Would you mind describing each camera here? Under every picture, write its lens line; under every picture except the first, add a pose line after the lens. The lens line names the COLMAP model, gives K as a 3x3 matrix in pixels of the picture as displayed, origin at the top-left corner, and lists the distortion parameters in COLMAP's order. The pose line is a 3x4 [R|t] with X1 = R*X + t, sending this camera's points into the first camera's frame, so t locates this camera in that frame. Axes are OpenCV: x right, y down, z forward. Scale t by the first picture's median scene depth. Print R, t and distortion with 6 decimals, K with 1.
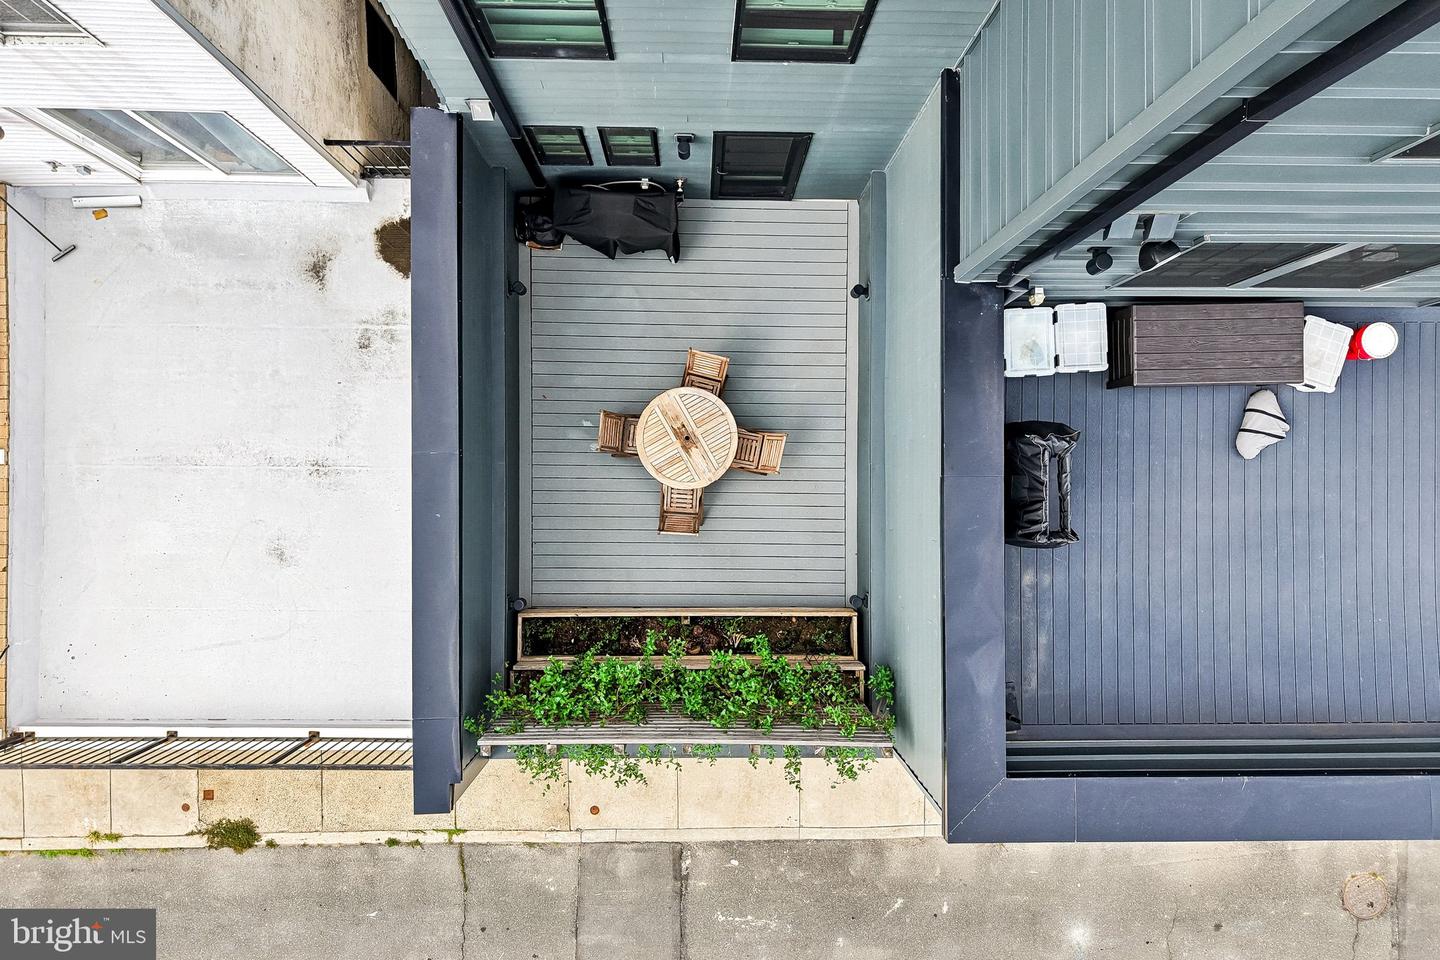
lens RADIAL K [[966.2, 0, 716.1], [0, 966.2, 487.5], [0, 0, 1]] dist [0.011005, 0.000021]
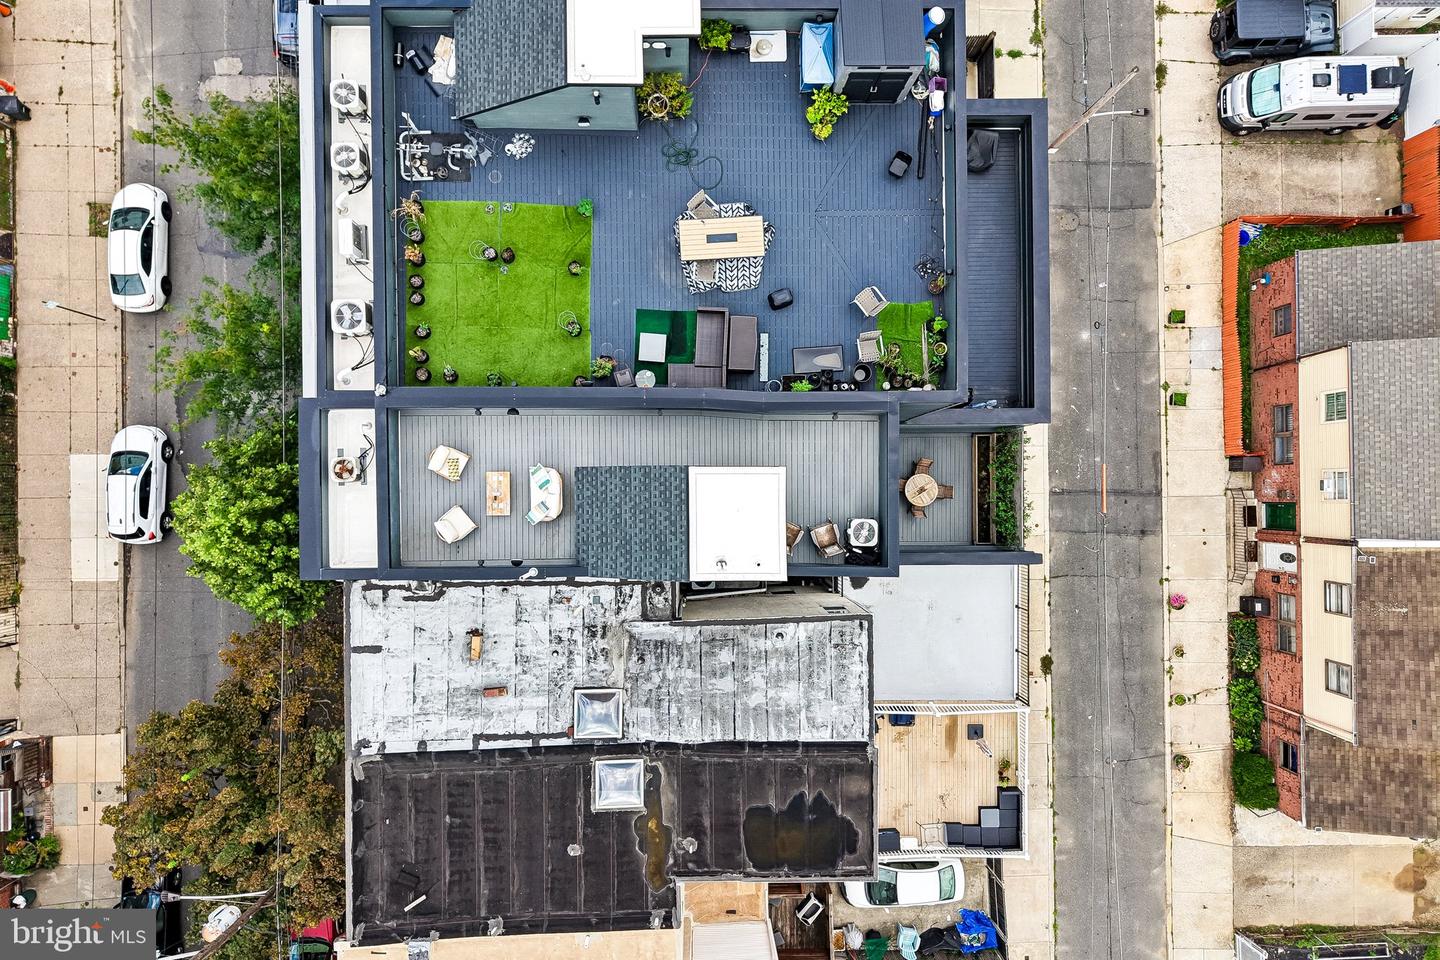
lens RADIAL K [[966.2, 0, 712.3], [0, 966.2, 476.7], [0, 0, 1]] dist [0.011005, 0.000021]
pose [[-0.002365, -0.999965, -0.007995, 0.028677], [0.999975, -0.002418, 0.006639, -0.551676], [-0.006658, -0.007979, 0.999946, -1.579807]]
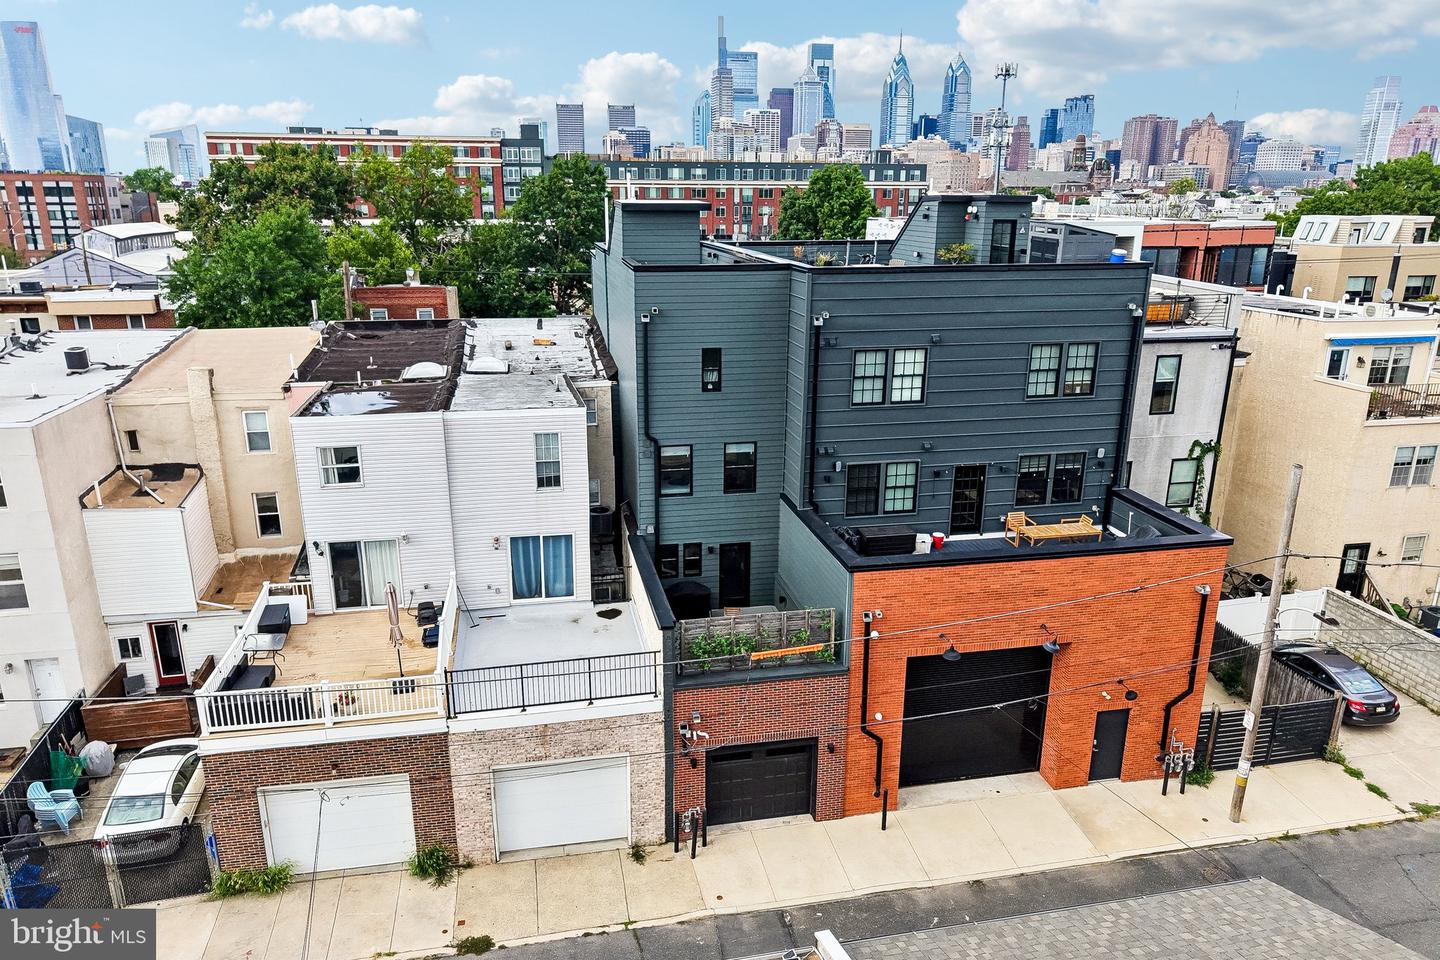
lens RADIAL K [[966.2, 0, 719.9], [0, 966.2, 482.8], [0, 0, 1]] dist [0.011005, 0.000021]
pose [[0.978161, -0.073384, 0.194464, -0.373076], [0.207354, 0.279981, -0.937345, 1.577222], [0.014340, 0.957197, 0.289083, -0.058718]]
